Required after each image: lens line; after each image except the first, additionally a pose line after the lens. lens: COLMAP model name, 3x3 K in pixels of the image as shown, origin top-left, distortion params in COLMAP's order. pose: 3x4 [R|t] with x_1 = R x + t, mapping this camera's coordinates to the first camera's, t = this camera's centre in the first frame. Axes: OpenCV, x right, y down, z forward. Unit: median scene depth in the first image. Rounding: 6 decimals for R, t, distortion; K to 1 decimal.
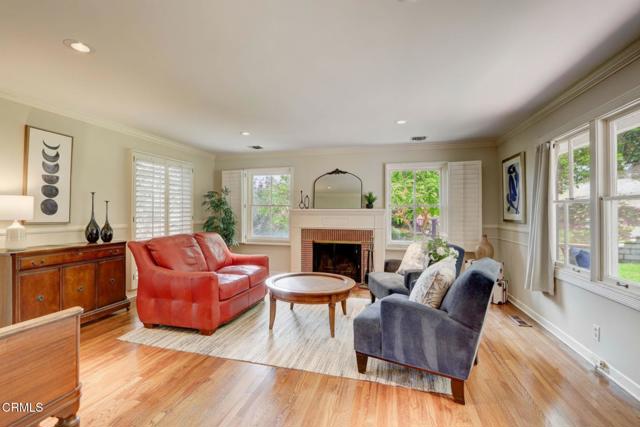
lens RADIAL K [[298.6, 0, 303.0], [0, 298.6, 212.3], [0, 0, 1]] dist [-0.004487, 0.002120]
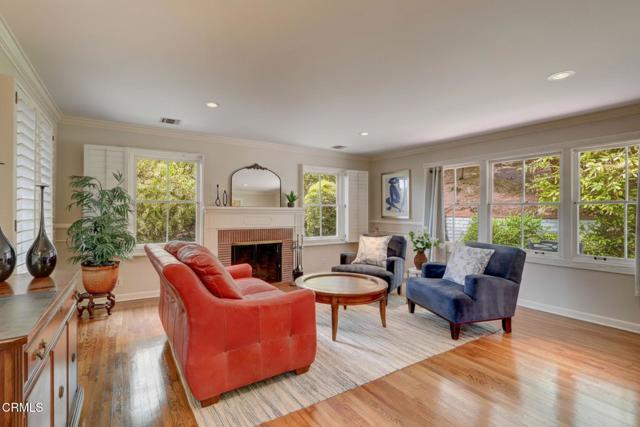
lens RADIAL K [[298.6, 0, 315.2], [0, 298.6, 212.4], [0, 0, 1]] dist [-0.004487, 0.002120]
pose [[0.666433, -0.003951, 0.745555, -0.574813], [-0.001845, 0.999974, 0.006949, -0.002015], [-0.745563, -0.006007, 0.666408, 0.311476]]
